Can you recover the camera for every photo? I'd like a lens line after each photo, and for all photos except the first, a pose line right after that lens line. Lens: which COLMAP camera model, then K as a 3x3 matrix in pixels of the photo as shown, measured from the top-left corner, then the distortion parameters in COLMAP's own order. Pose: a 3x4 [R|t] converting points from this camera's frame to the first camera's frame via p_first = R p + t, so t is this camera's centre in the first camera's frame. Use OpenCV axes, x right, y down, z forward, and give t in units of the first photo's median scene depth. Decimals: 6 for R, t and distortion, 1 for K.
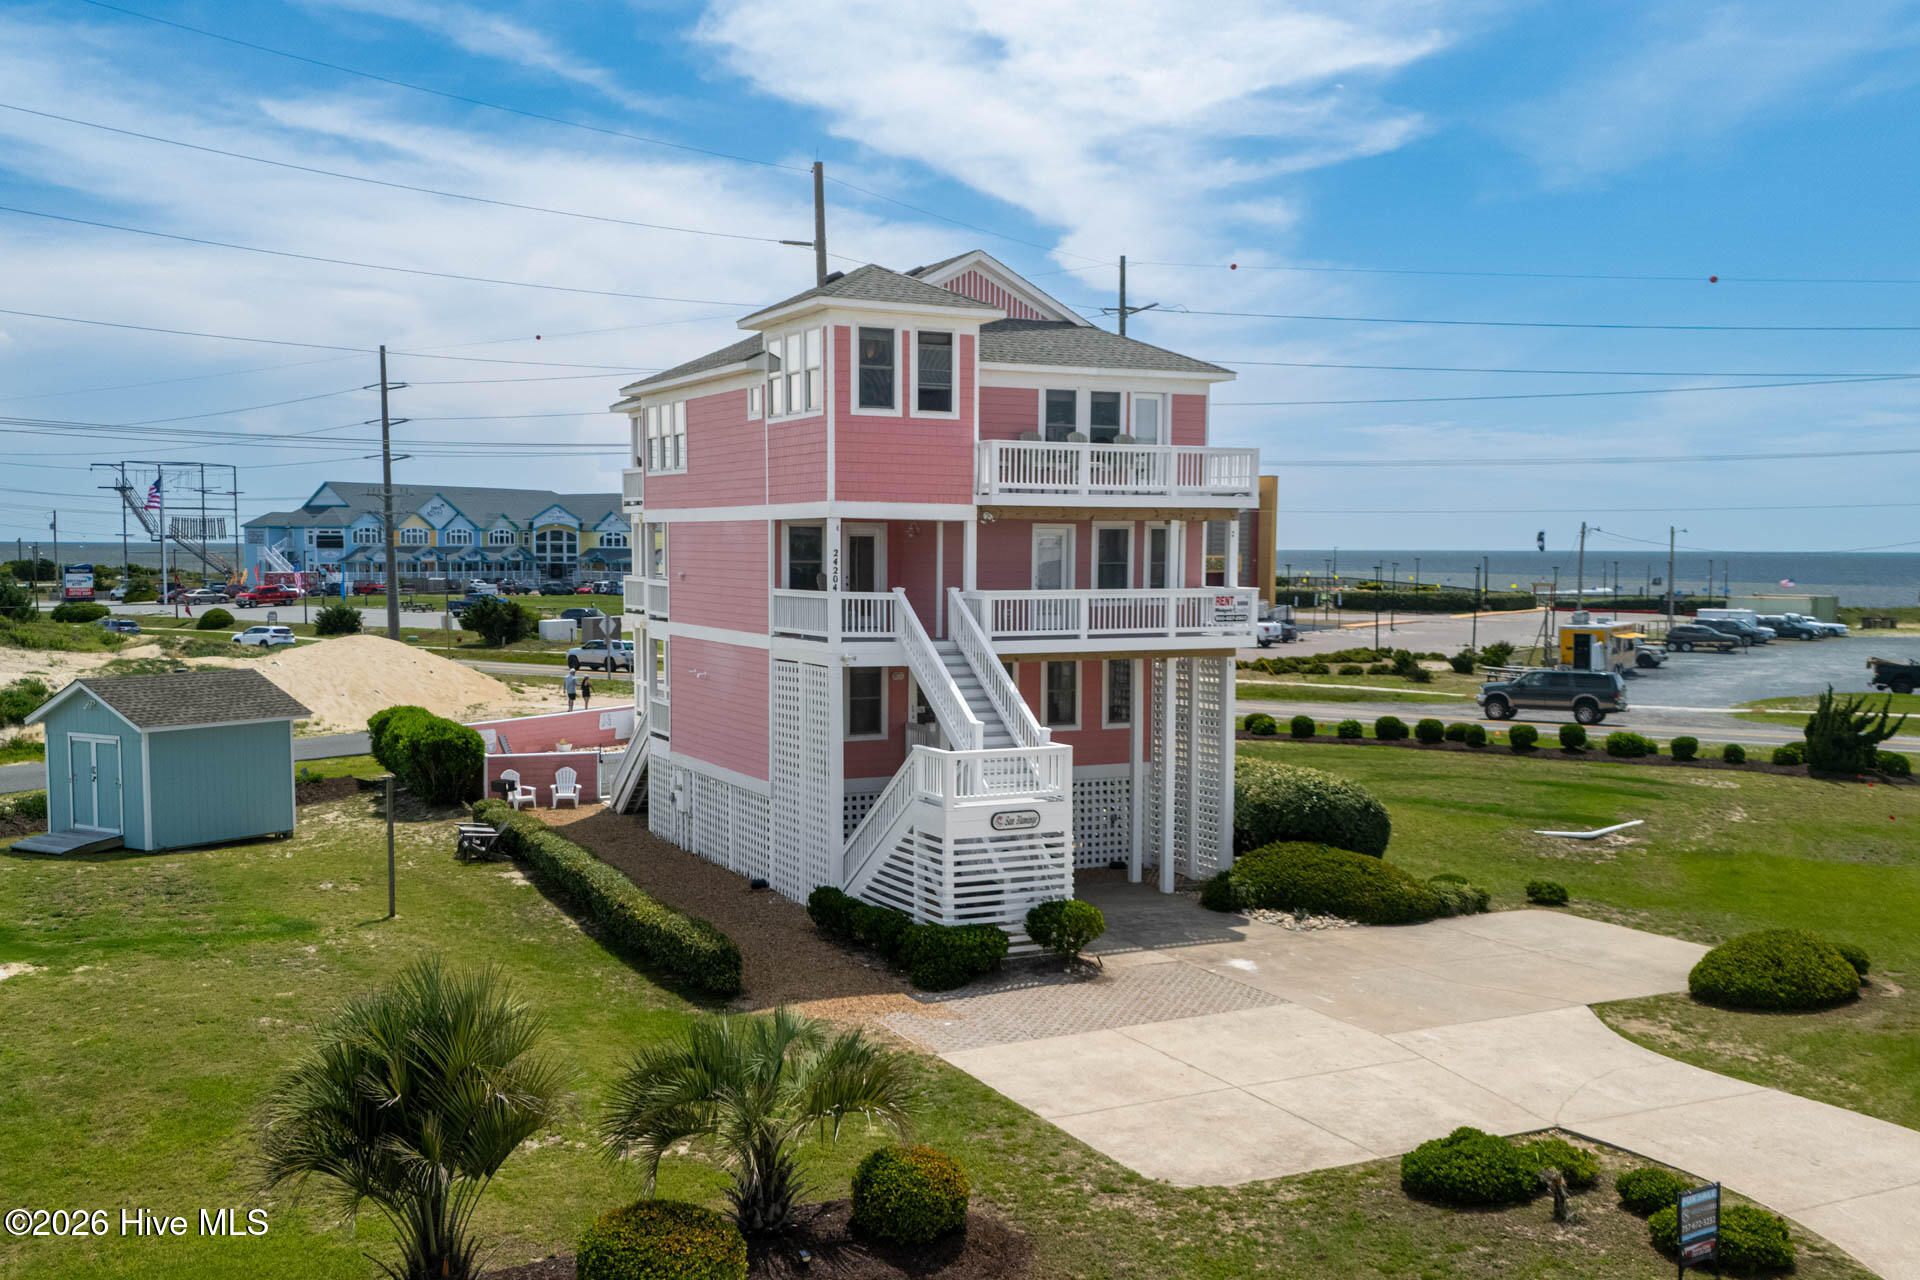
lens RADIAL K [[1877.4, 0, 962.6], [0, 1877.4, 698.7], [0, 0, 1]] dist [0.108049, -0.196894]
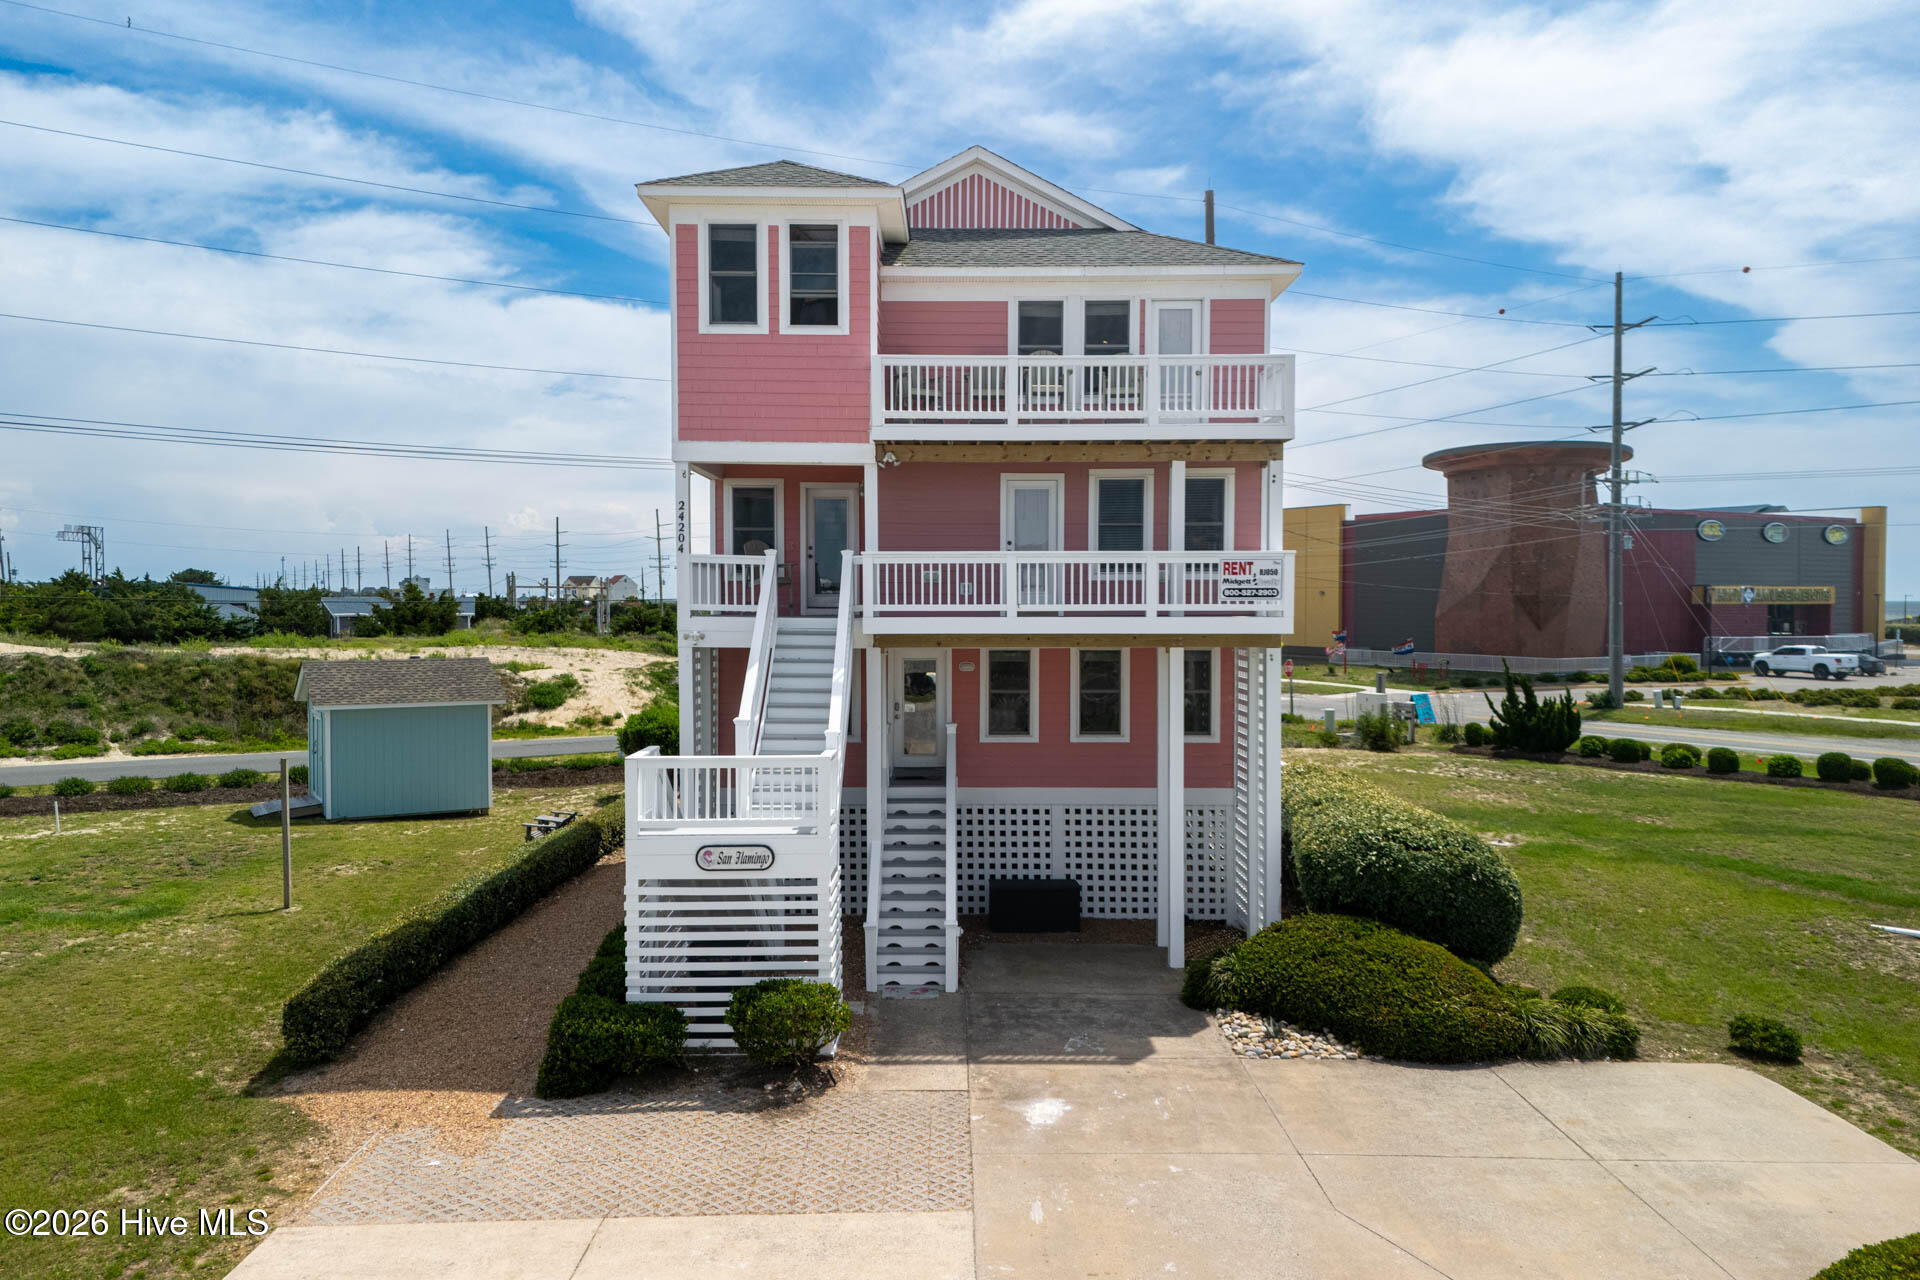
lens RADIAL K [[1429.7, 0, 959.6], [0, 1429.7, 647.1], [0, 0, 1]] dist [0.068037, -0.063562]
pose [[0.894516, 0.011009, -0.446900, 0.297435], [-0.033142, 0.998579, -0.041738, 0.004651], [0.445806, 0.052146, 0.893610, 0.477351]]
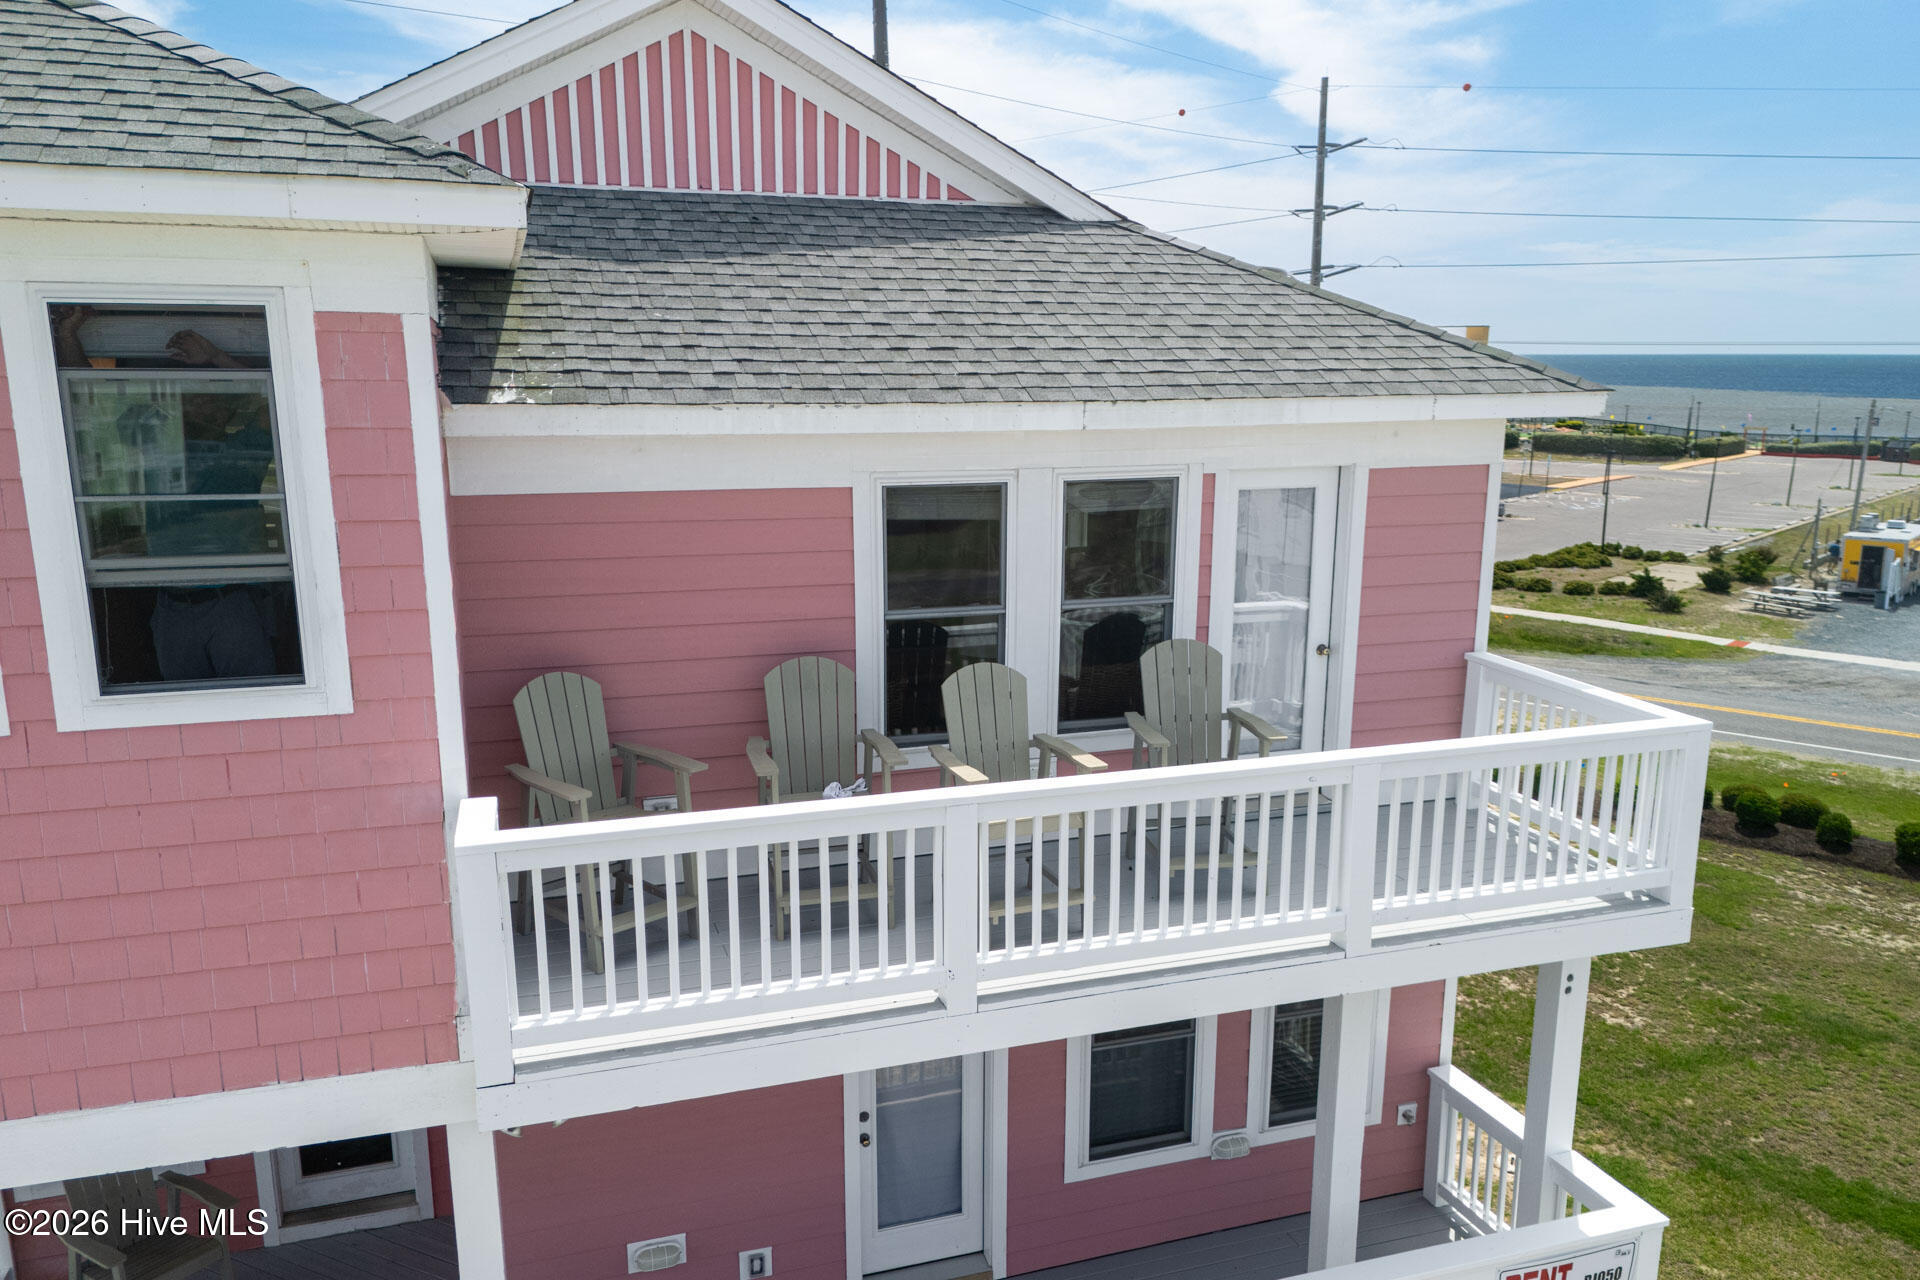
lens RADIAL K [[1468.7, 0, 992.5], [0, 1468.7, 696.0], [0, 0, 1]] dist [0.040517, -0.006245]
pose [[0.990860, 0.031472, -0.131173, 0.090023], [-0.011375, 0.988433, 0.151230, -0.170889], [0.134416, -0.148356, 0.979757, 0.815926]]
